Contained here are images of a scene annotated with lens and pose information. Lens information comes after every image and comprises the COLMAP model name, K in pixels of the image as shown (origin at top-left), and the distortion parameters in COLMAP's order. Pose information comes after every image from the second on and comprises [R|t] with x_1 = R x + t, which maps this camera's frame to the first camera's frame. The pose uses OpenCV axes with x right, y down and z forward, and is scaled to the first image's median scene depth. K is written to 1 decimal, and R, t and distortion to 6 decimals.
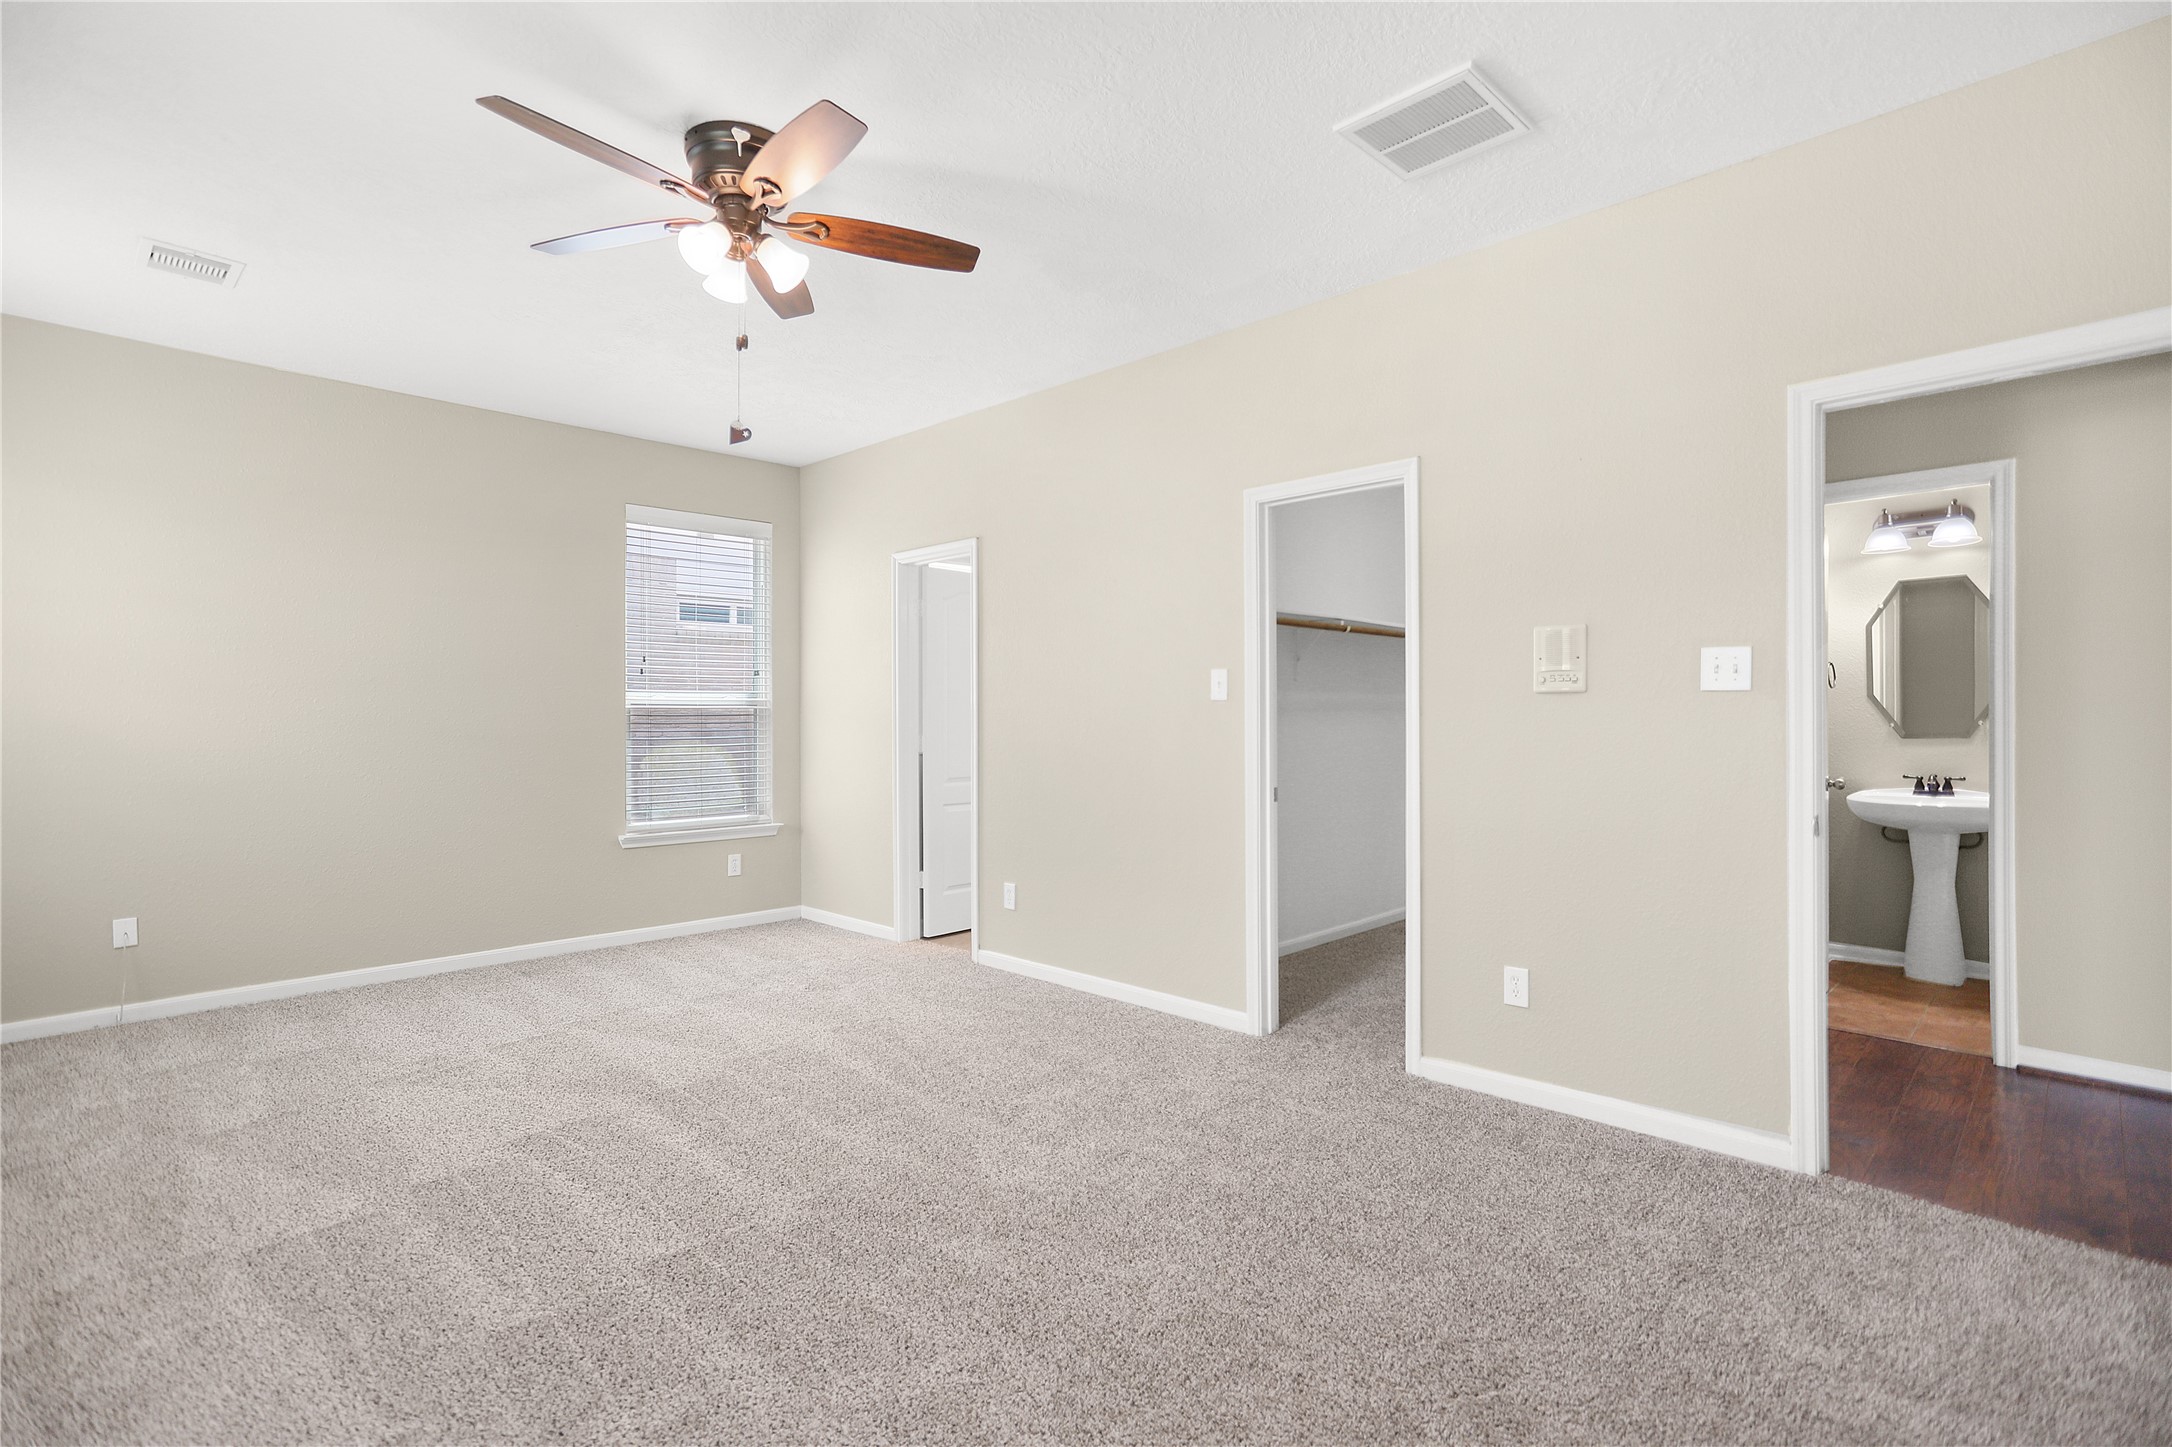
lens RADIAL K [[1044.8, 0, 1078.0], [0, 1044.8, 724.8], [0, 0, 1]] dist [-0.025504, 0.008923]
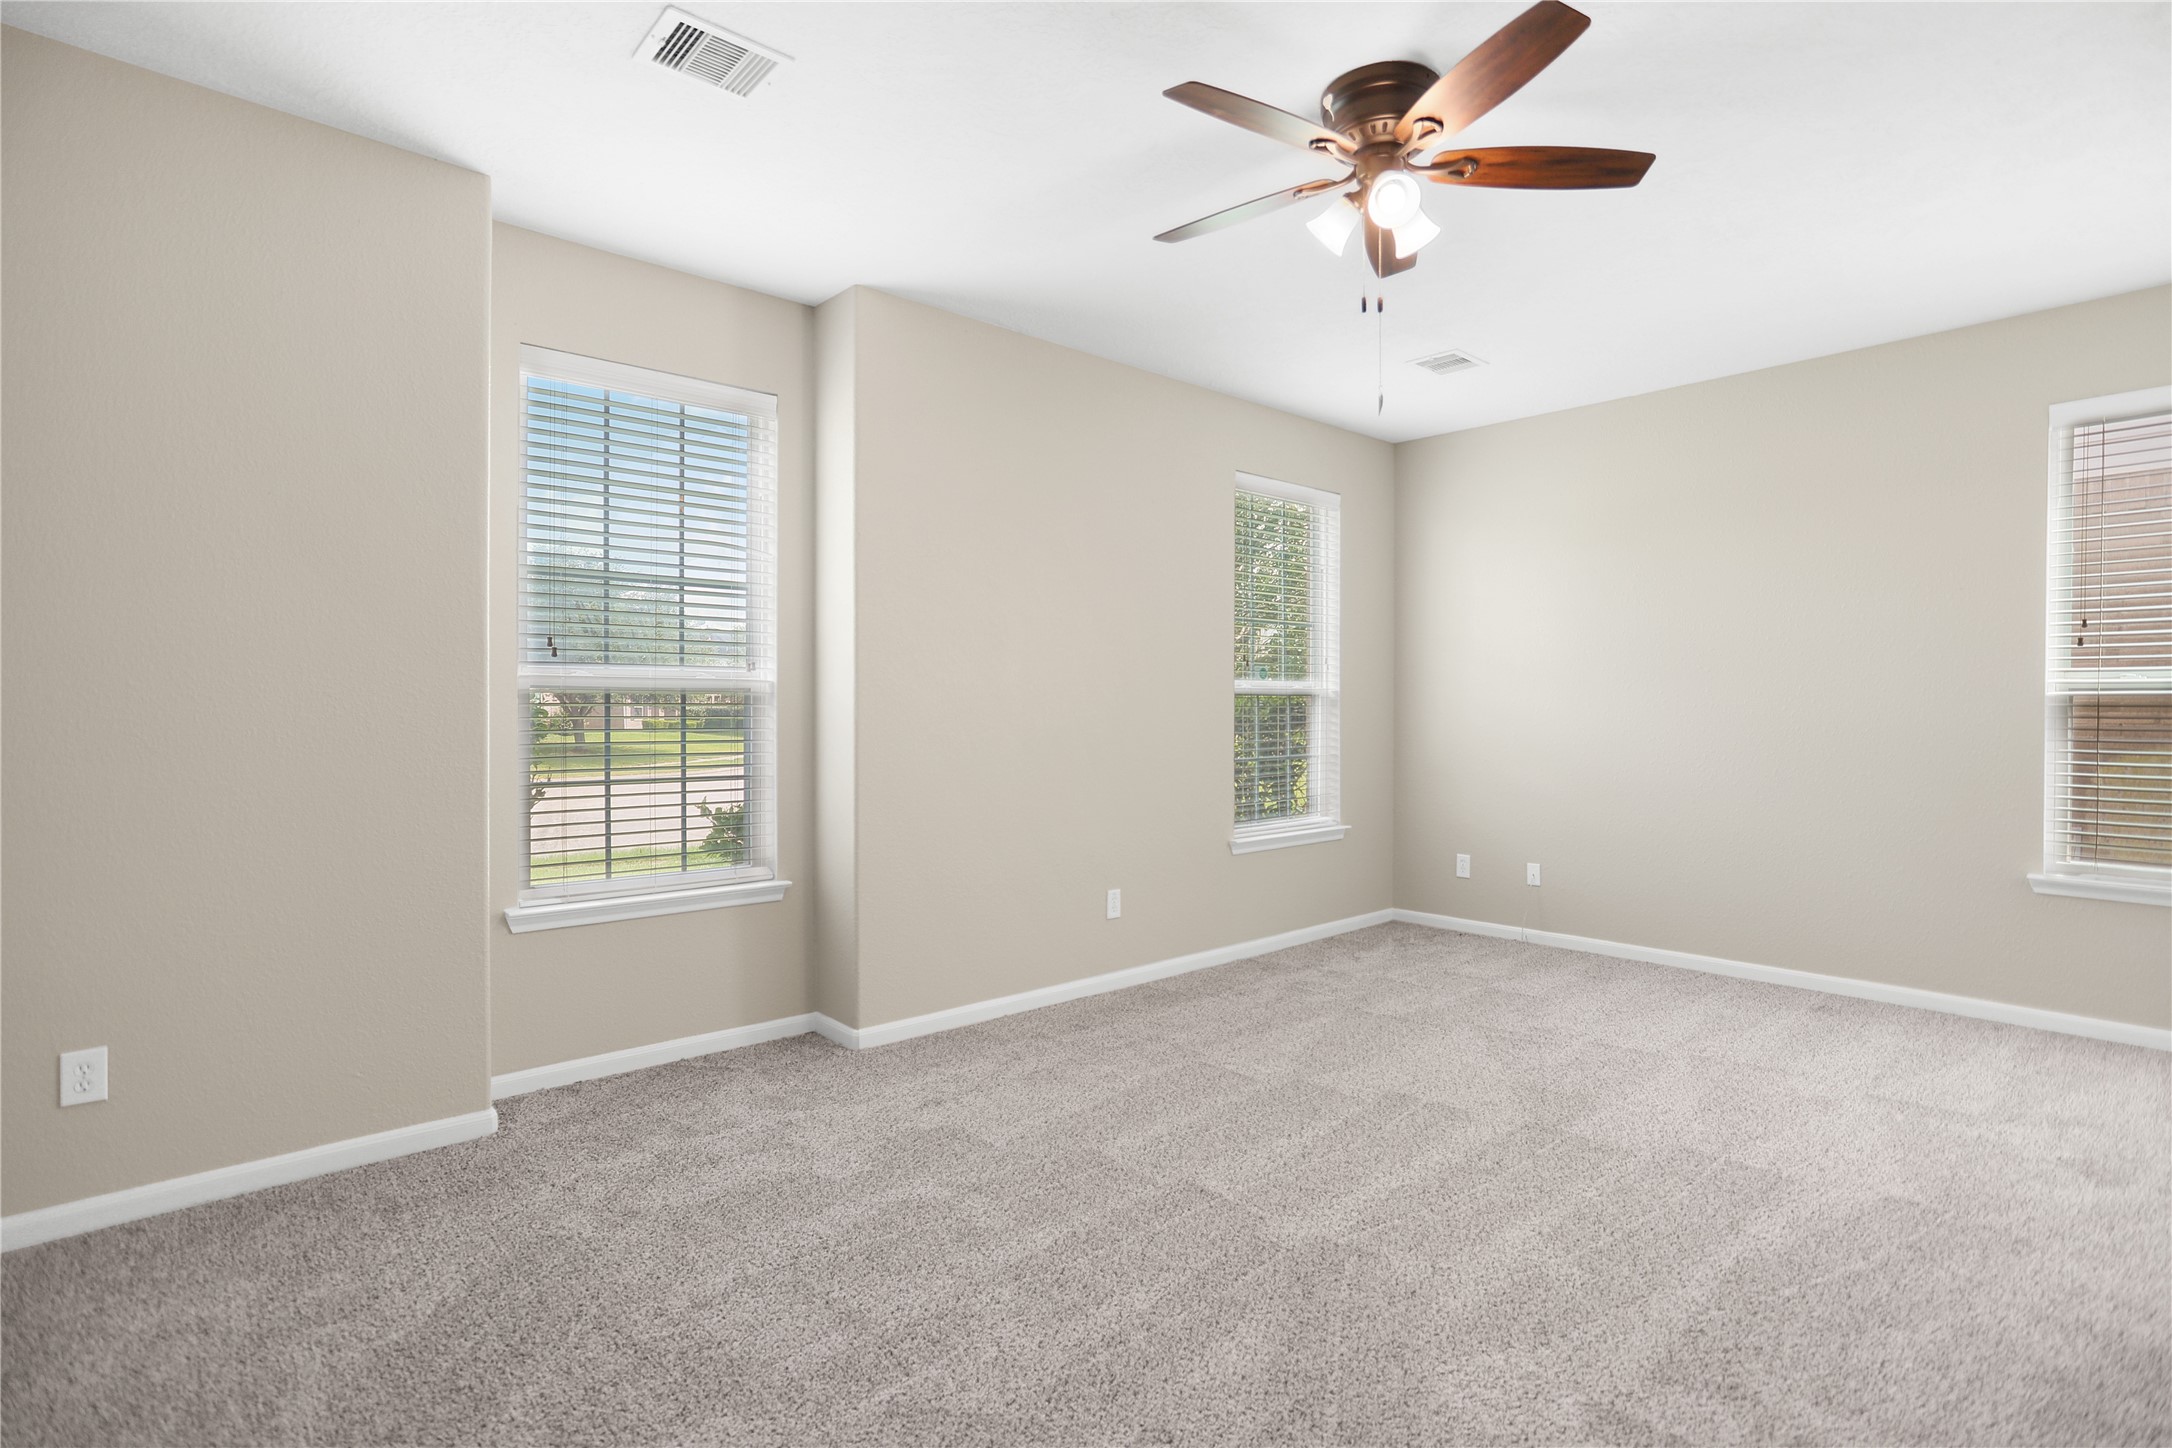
lens RADIAL K [[1044.8, 0, 1090.1], [0, 1044.8, 708.6], [0, 0, 1]] dist [-0.025504, 0.008923]
pose [[-0.059676, 0.005914, -0.998200, 0.628967], [-0.004248, 0.999972, 0.006179, -0.016502], [0.998209, 0.004609, -0.059649, 0.793929]]
